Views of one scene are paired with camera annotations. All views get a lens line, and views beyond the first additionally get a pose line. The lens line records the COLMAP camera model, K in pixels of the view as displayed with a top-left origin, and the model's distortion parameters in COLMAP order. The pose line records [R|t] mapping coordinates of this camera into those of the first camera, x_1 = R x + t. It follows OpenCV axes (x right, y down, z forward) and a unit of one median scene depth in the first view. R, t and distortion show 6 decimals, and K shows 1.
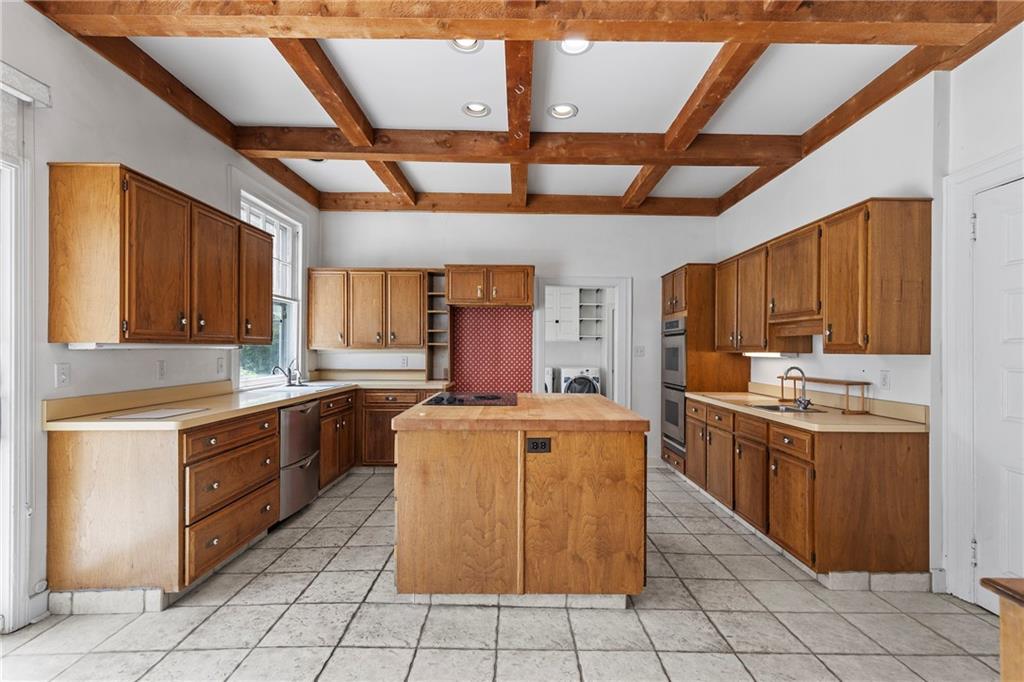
lens RADIAL K [[467.2, 0, 516.0], [0, 467.2, 347.3], [0, 0, 1]] dist [0.000363, 0.000039]
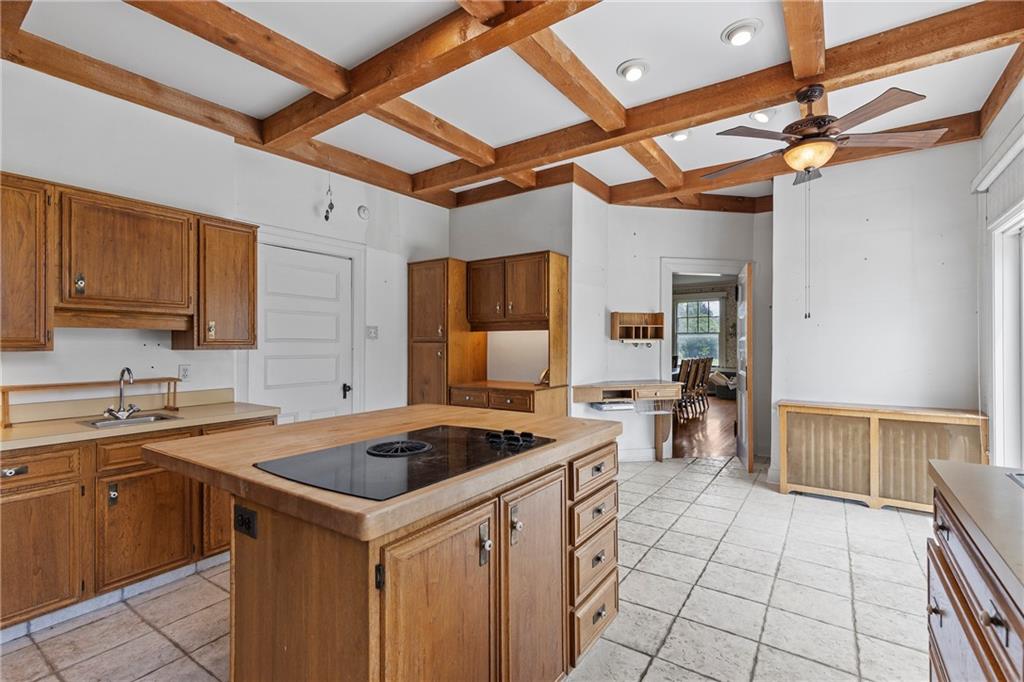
lens RADIAL K [[467.2, 0, 514.2], [0, 467.2, 342.3], [0, 0, 1]] dist [0.000363, 0.000039]
pose [[-0.818849, -0.003754, 0.573996, -0.567568], [-0.005035, 0.999987, -0.000644, -0.008918], [-0.573986, -0.003417, -0.818858, 1.725317]]
